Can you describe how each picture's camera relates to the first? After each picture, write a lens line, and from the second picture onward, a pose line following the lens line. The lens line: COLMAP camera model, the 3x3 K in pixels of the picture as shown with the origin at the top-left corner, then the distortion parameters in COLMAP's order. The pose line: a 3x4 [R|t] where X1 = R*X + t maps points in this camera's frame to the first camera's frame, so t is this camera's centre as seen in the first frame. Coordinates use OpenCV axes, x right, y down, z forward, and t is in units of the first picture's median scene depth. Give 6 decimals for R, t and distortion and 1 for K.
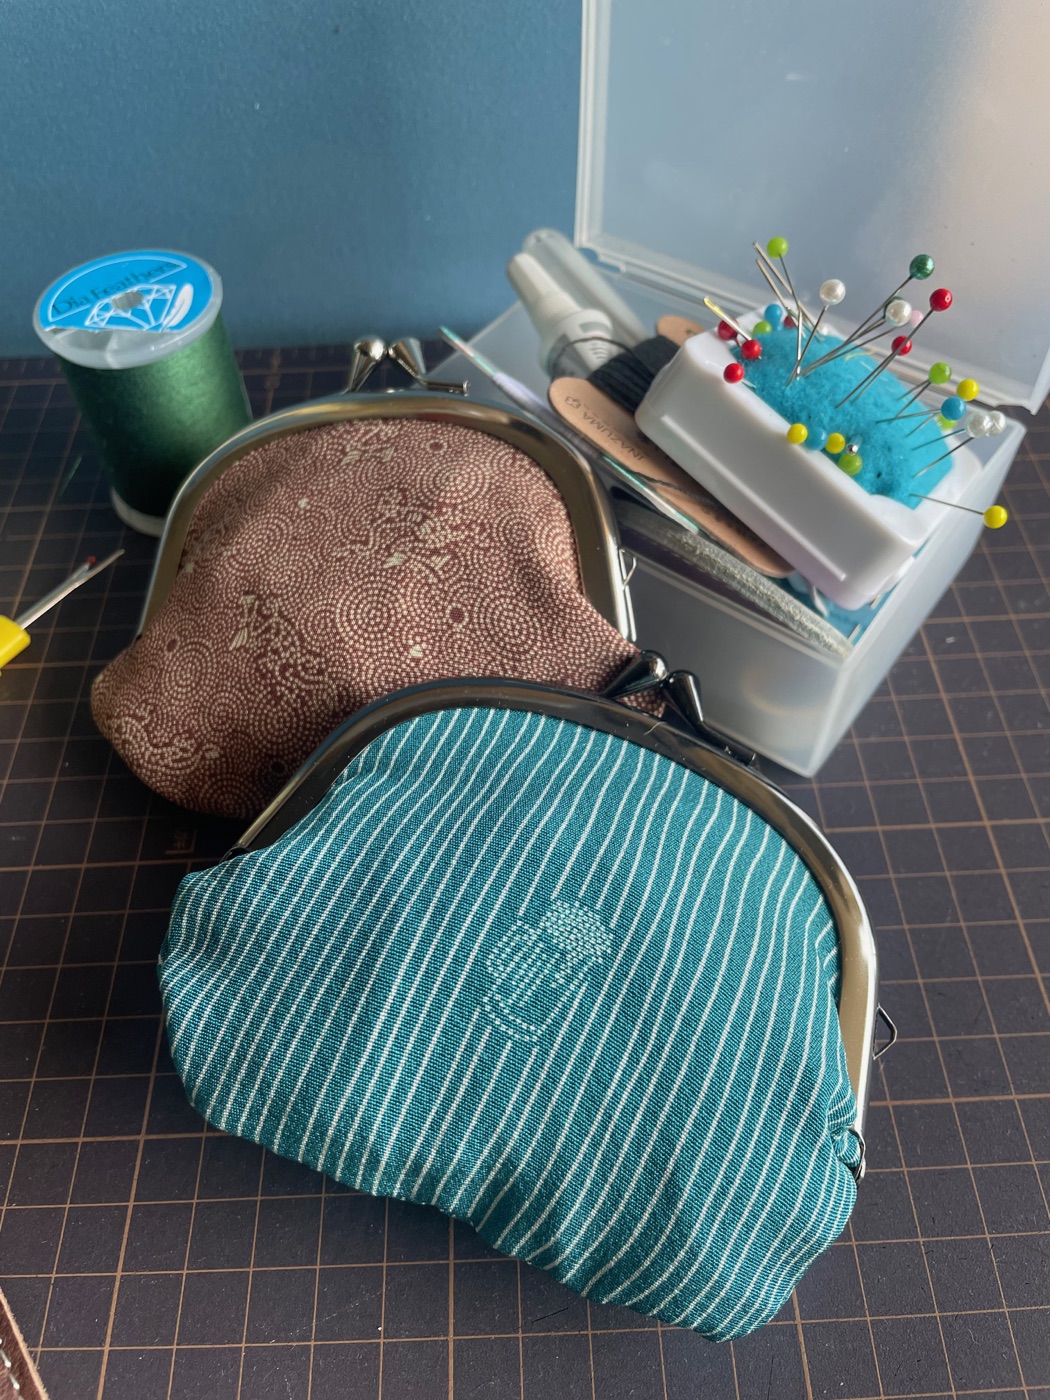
lens RADIAL K [[1106.4, 0, 525.3], [0, 1106.4, 766.6], [0, 0, 1]] dist [-0.011848, -0.009631]
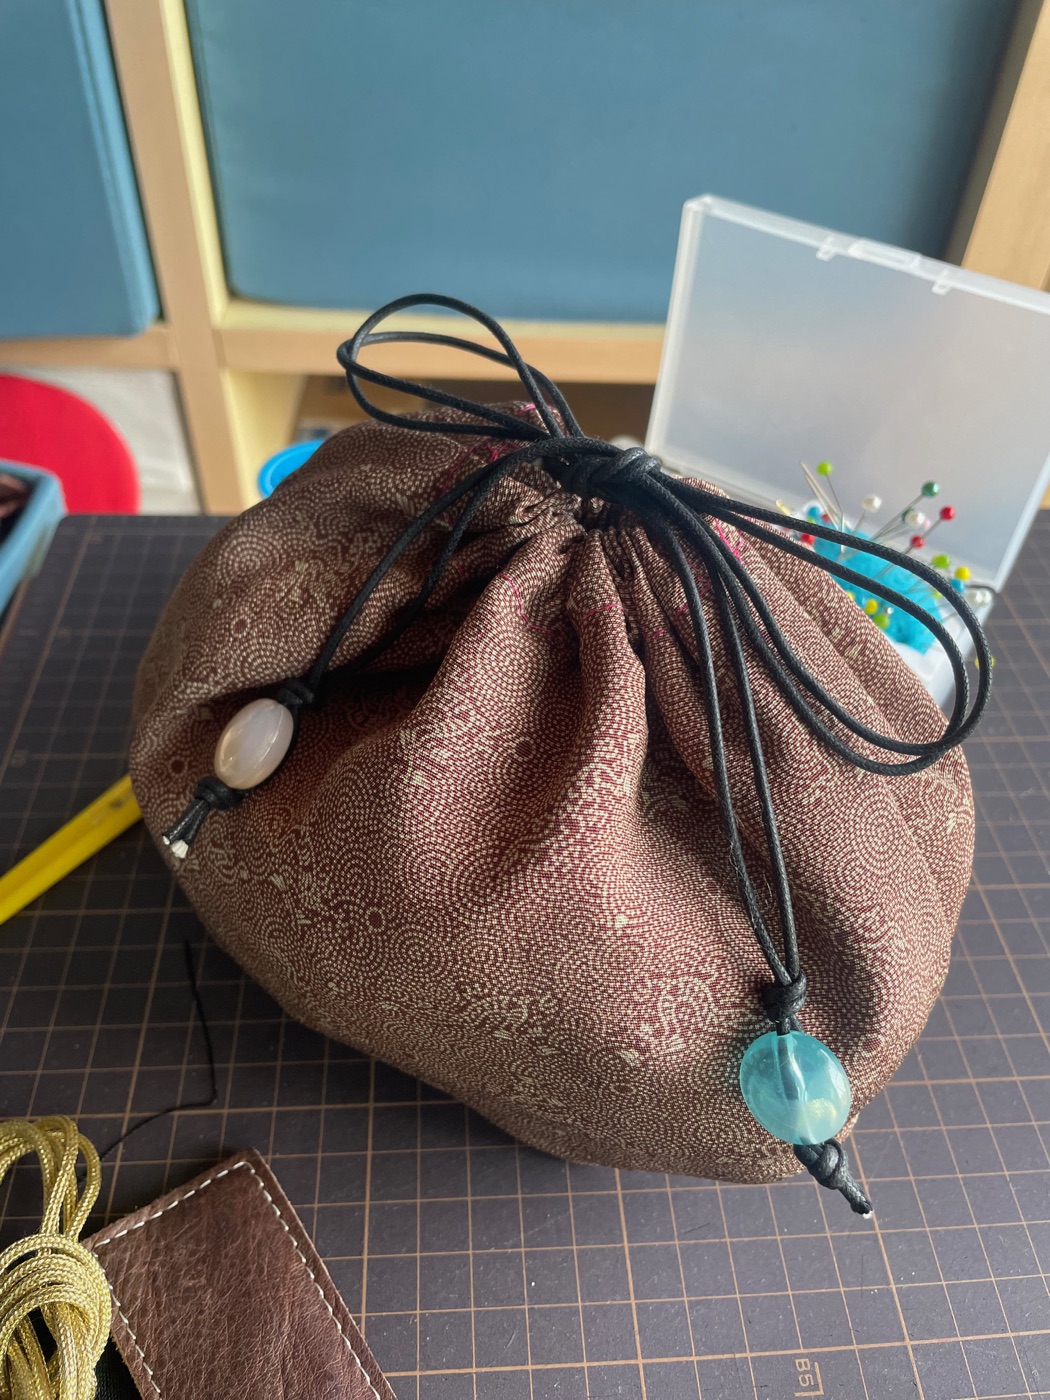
lens RADIAL K [[1106.4, 0, 525.3], [0, 1106.4, 766.6], [0, 0, 1]] dist [-0.011848, -0.009631]
pose [[0.997072, 0.026976, 0.071559, -0.269299], [-0.017324, 0.991070, -0.132215, 0.108791], [-0.074487, 0.130588, 0.988635, -0.351086]]
